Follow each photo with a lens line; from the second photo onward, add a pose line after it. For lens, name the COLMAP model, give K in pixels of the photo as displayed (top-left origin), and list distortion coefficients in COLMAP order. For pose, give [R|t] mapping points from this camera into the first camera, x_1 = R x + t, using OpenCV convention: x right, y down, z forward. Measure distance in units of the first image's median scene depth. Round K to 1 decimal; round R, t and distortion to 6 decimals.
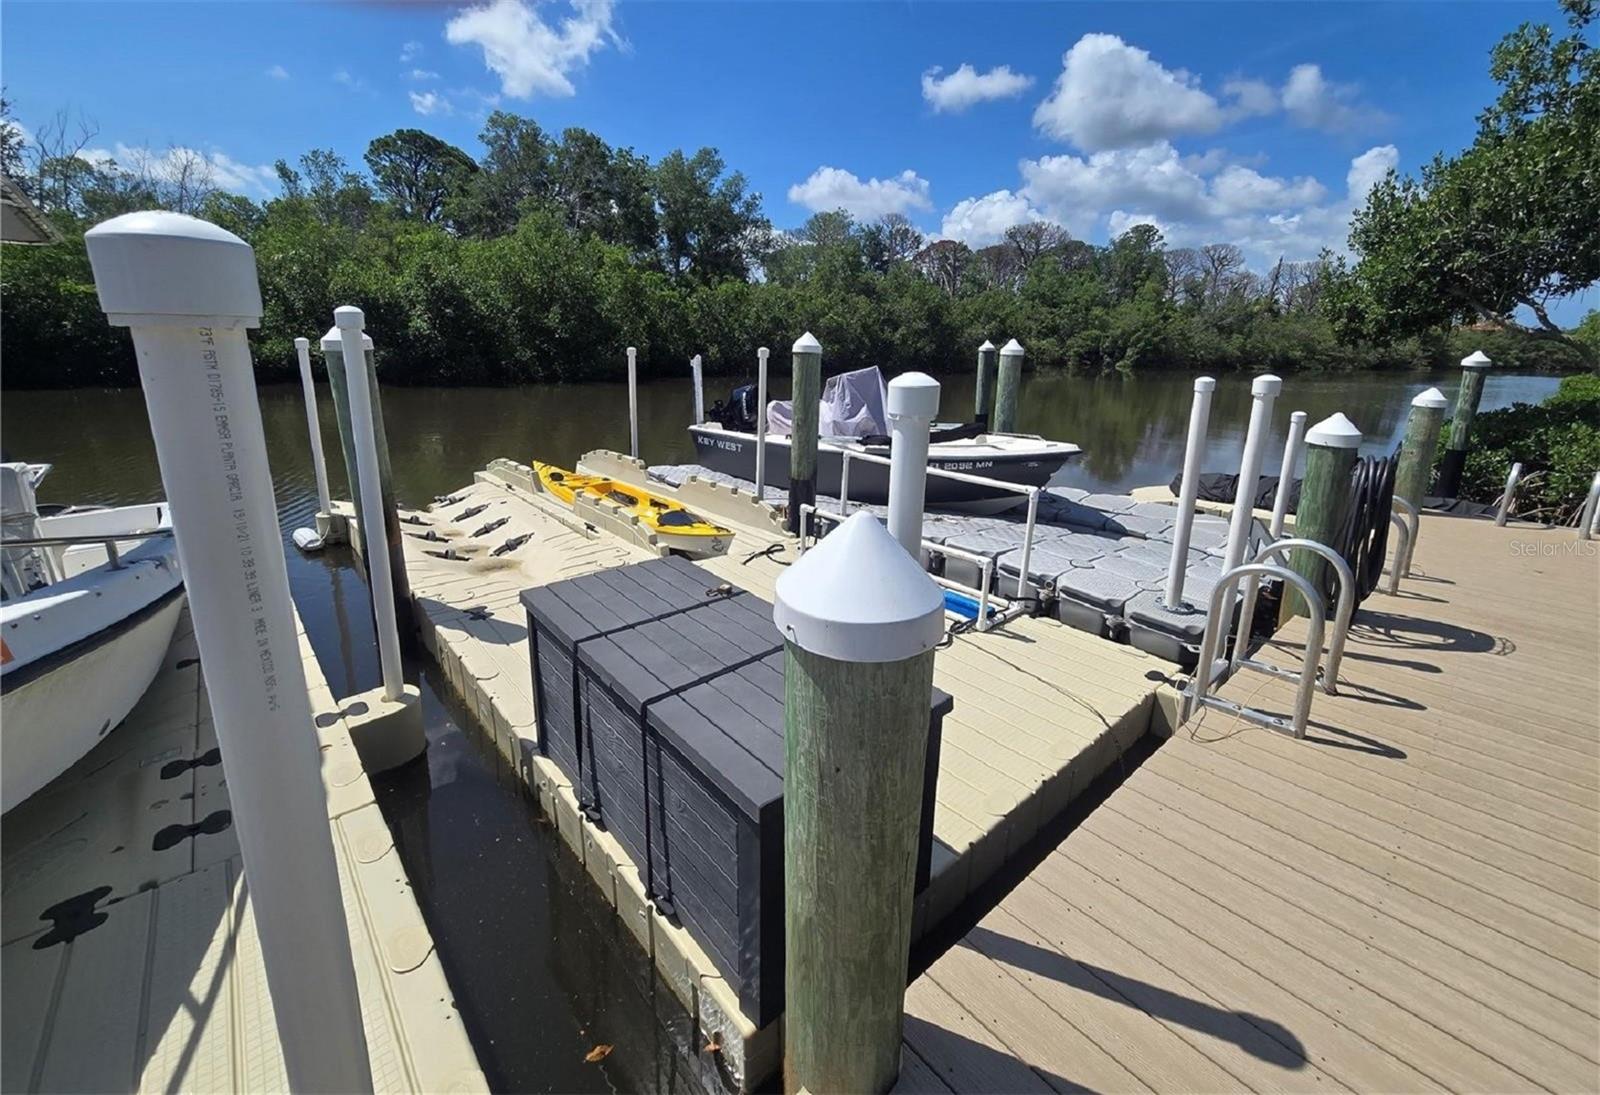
lens RADIAL K [[656.0, 0, 780.1], [0, 656.0, 492.8], [0, 0, 1]] dist [0.001511, 0.000290]
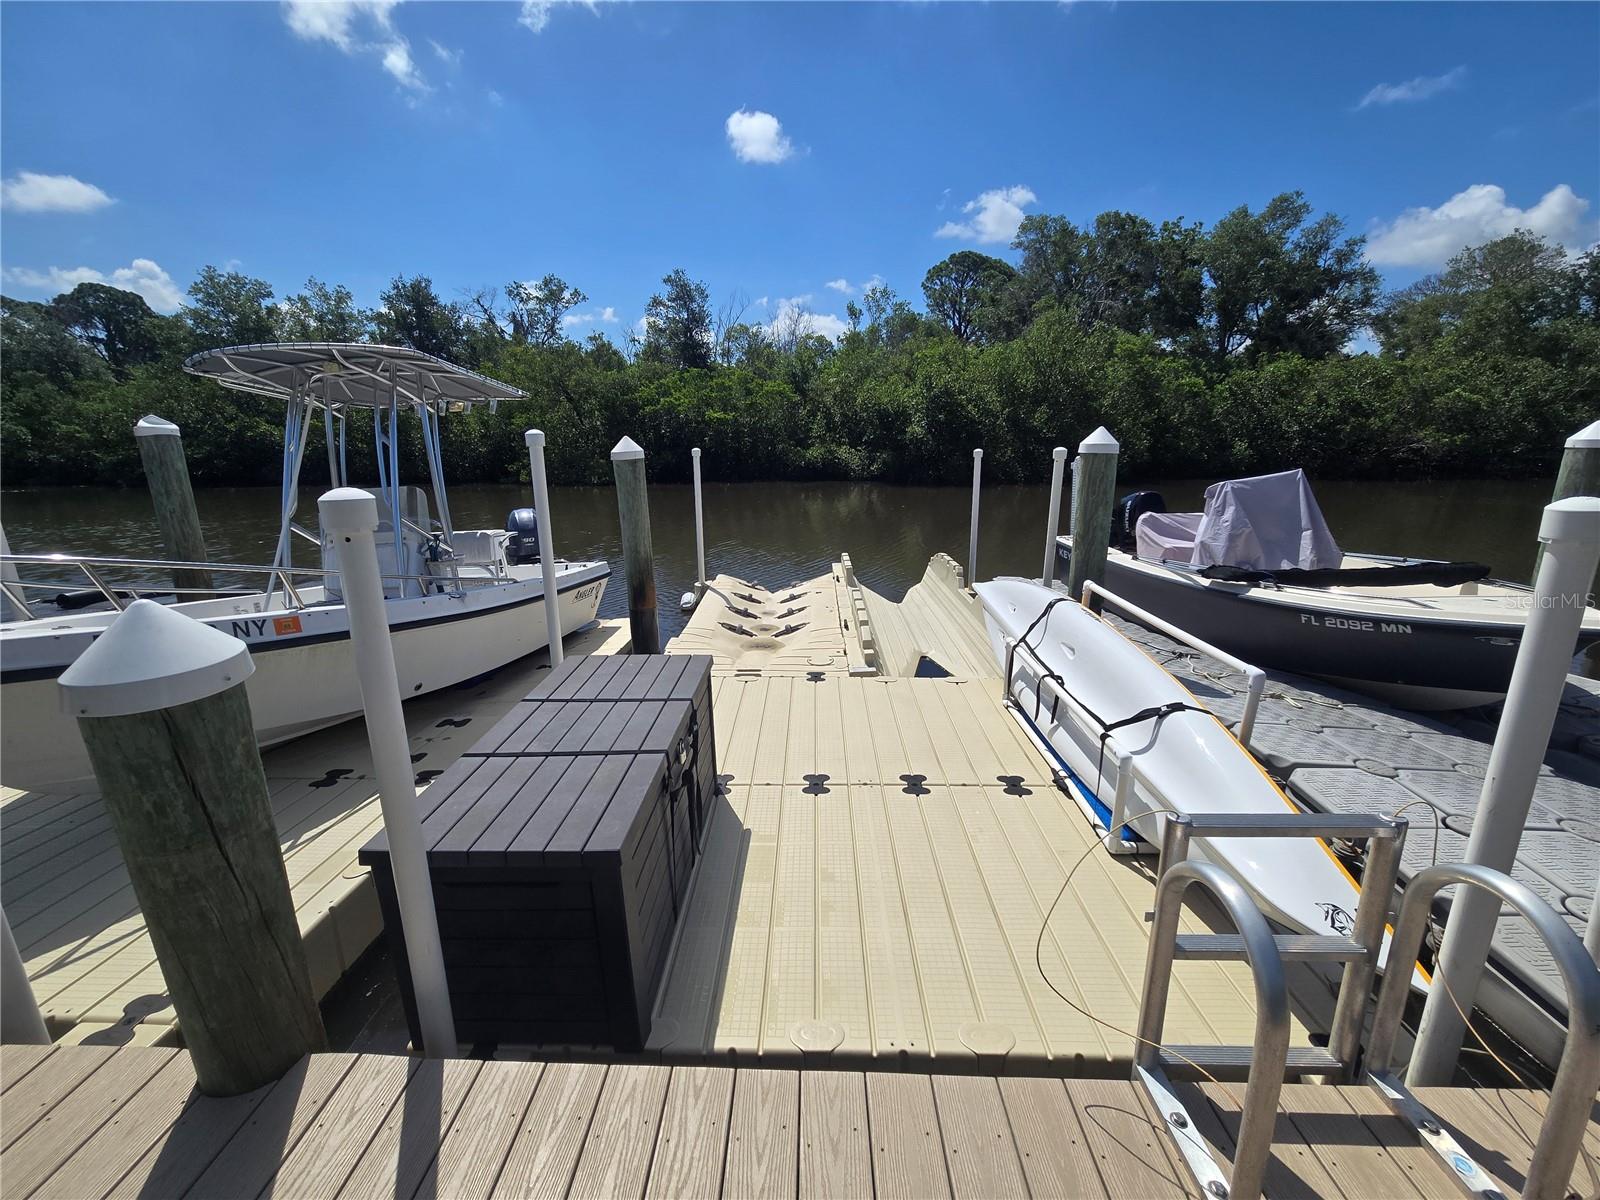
lens RADIAL K [[654.6, 0, 781.9], [0, 654.6, 594.1], [0, 0, 1]] dist [-0.001697, 0.000017]
pose [[0.729941, 0.128028, -0.671412, 0.039254], [-0.126291, 0.990650, 0.051602, -0.004388], [0.671741, 0.047127, 0.739285, 0.019118]]
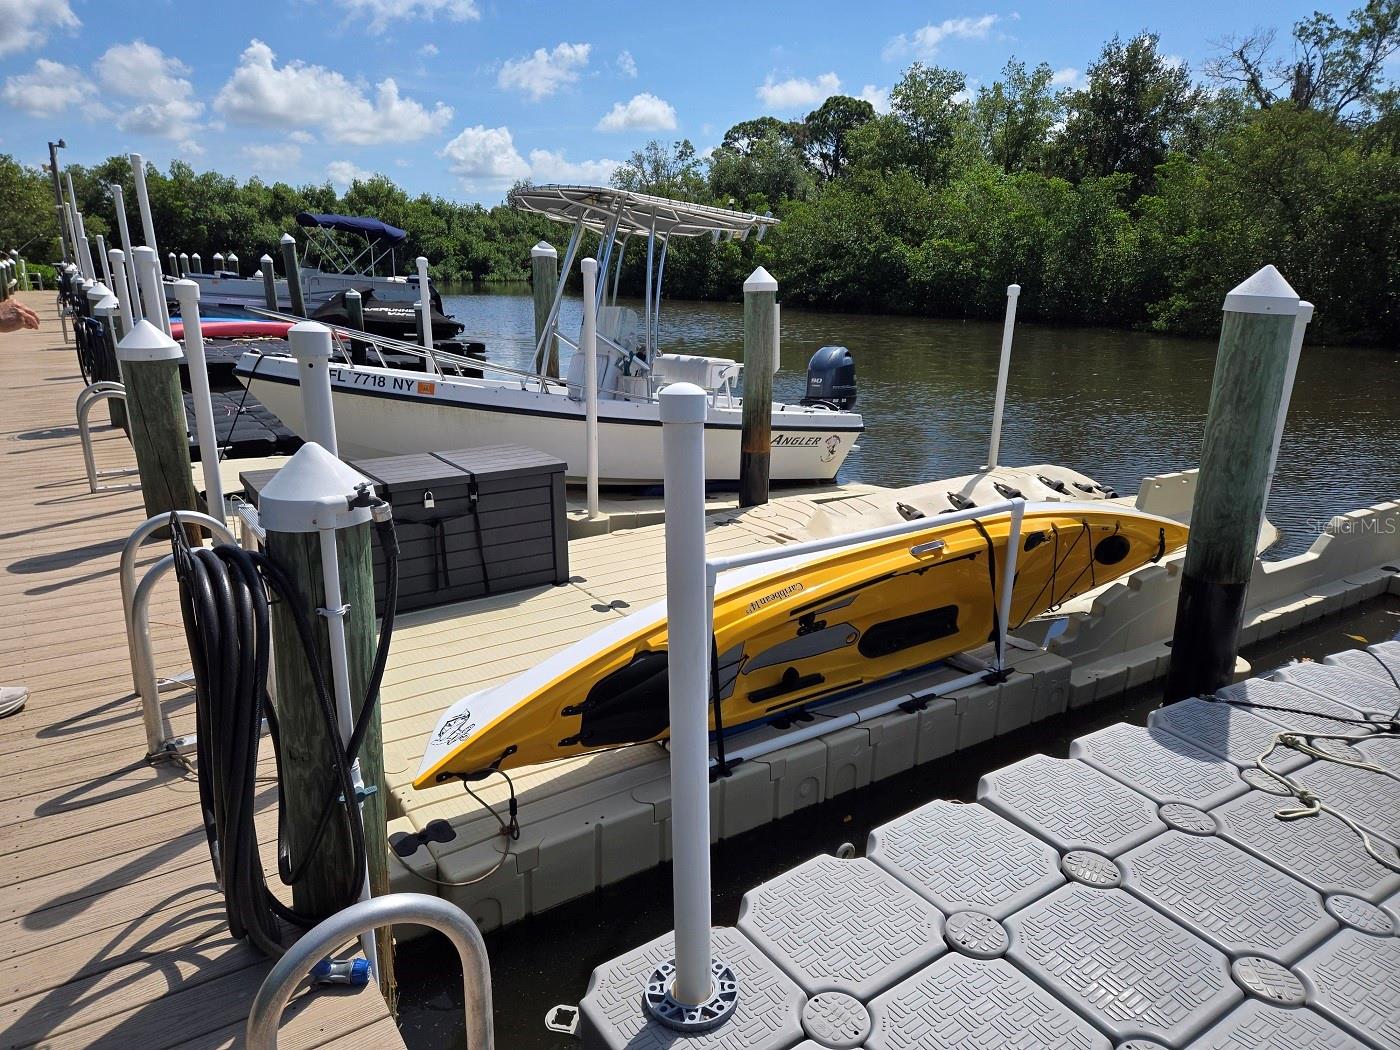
lens RADIAL K [[925.6, 0, 690.0], [0, 925.6, 534.5], [0, 0, 1]] dist [0.078634, -0.062793]
pose [[-0.126520, 0.252111, -0.959392, 0.094046], [-0.240725, 0.930450, 0.276251, -0.019477], [0.962312, 0.265901, -0.057031, 0.086711]]
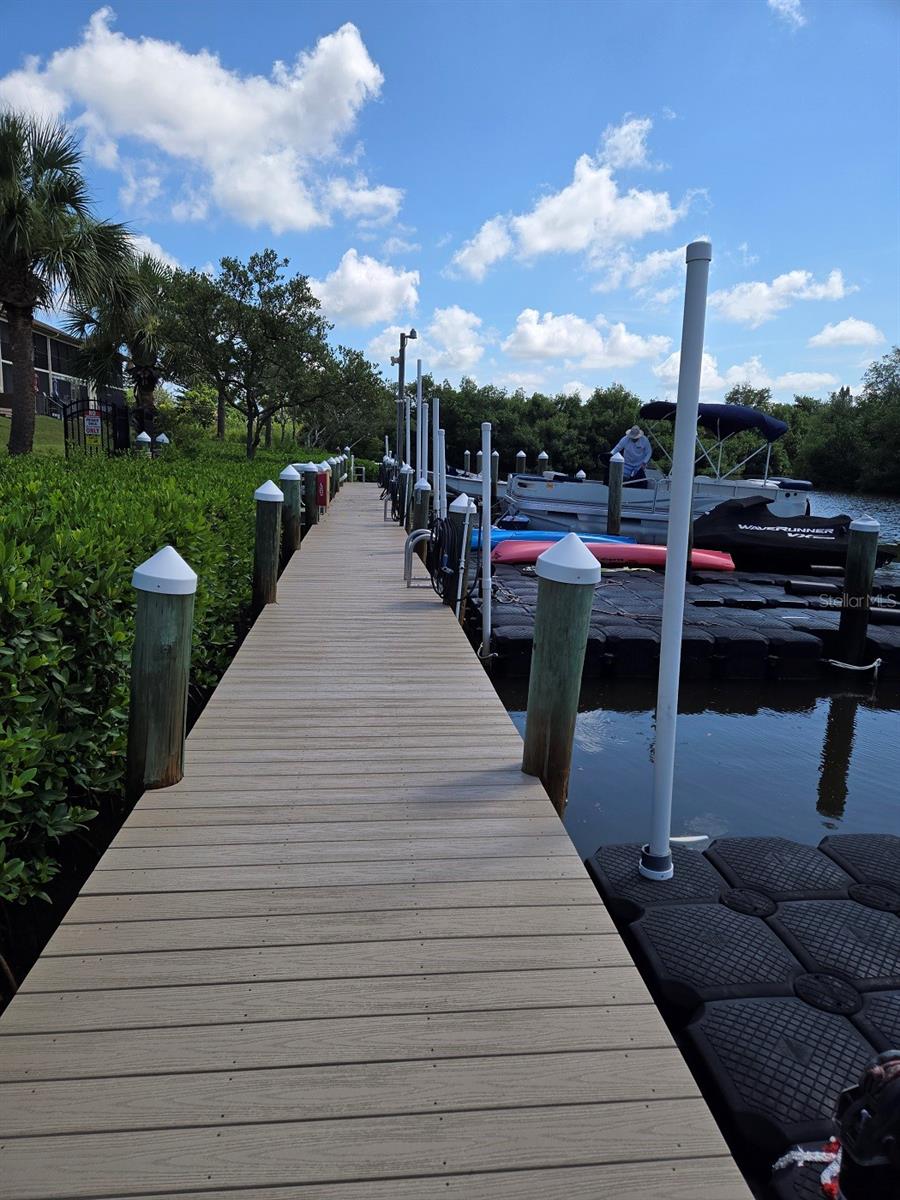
lens RADIAL K [[793.4, 0, 450.0], [0, 793.4, 600.0], [0, 0, 1]] dist [0.078634, -0.062793]
pose [[-0.560174, 0.114732, -0.820391, -0.056838], [-0.226548, 0.931387, 0.284945, 0.009245], [0.796795, 0.345477, -0.495746, -0.049839]]
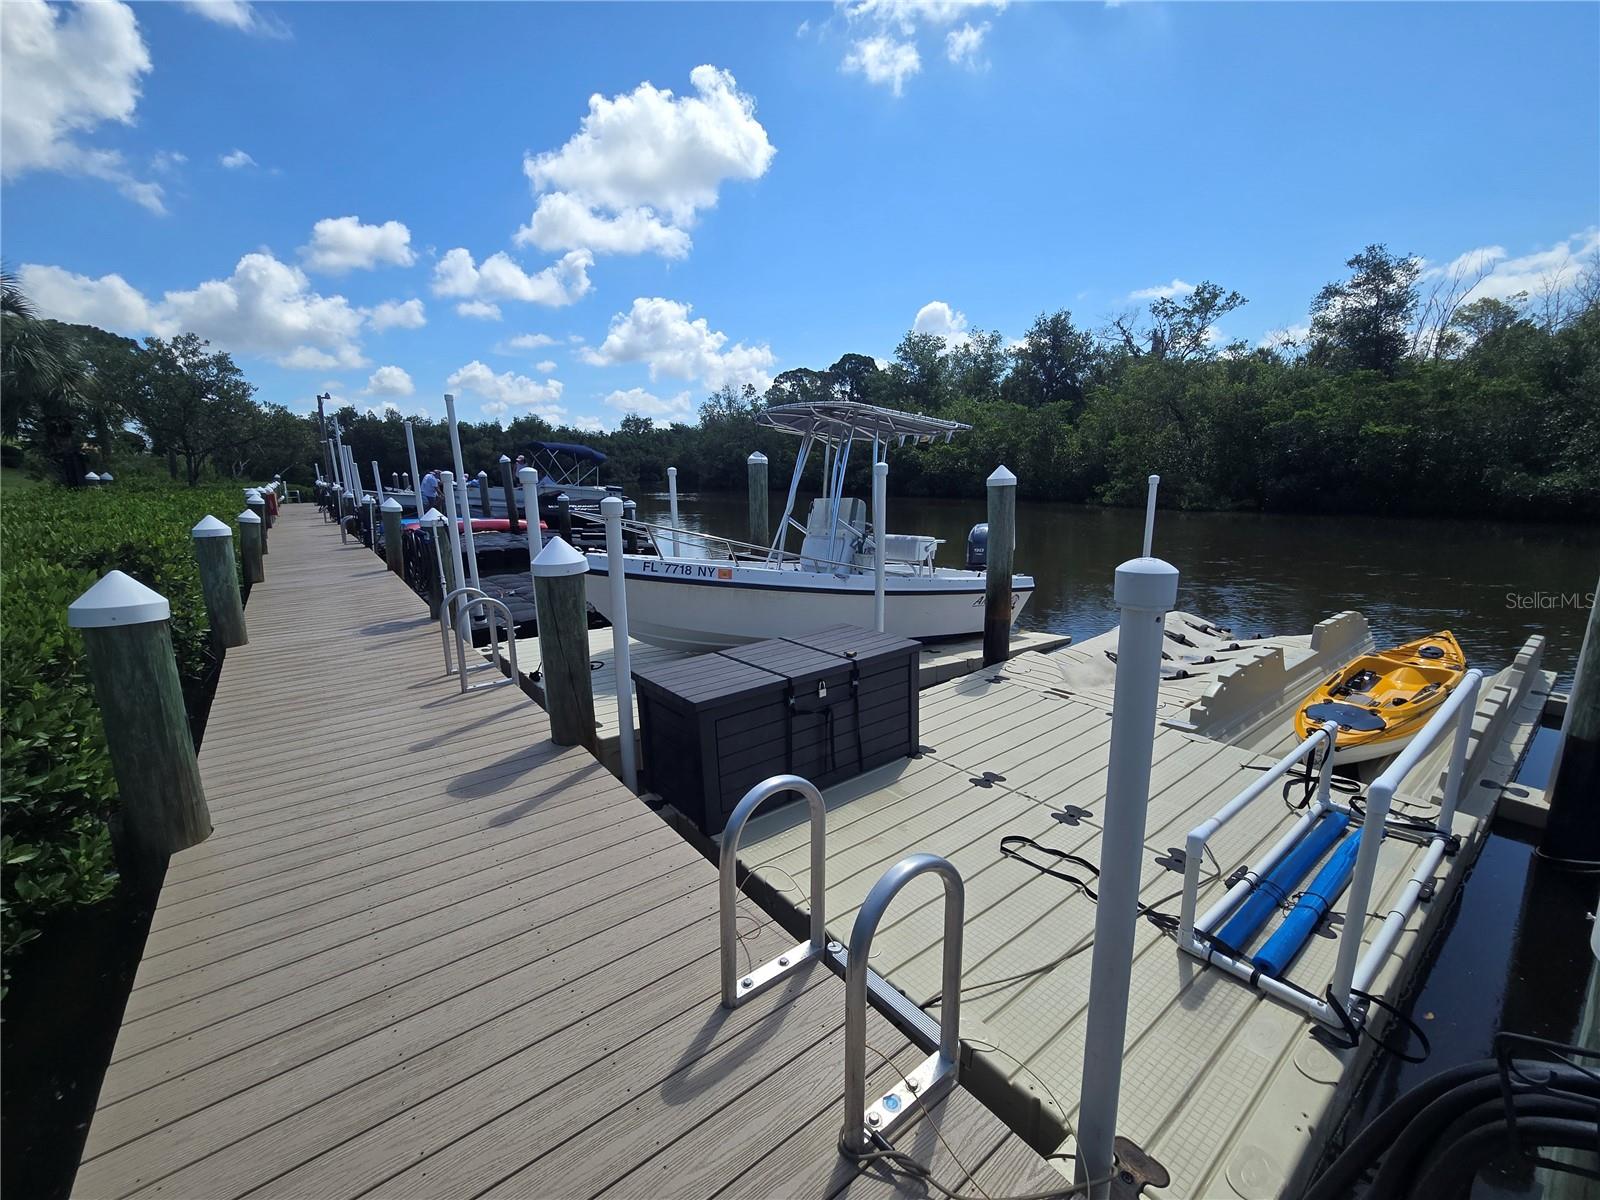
lens RADIAL K [[656.6, 0, 790.7], [0, 656.6, 603.8], [0, 0, 1]] dist [-0.008138, -0.000342]
pose [[-0.055204, 0.182422, -0.981669, 0.070500], [-0.212471, 0.958505, 0.190065, -0.010684], [0.975607, 0.219069, -0.014154, 0.048317]]
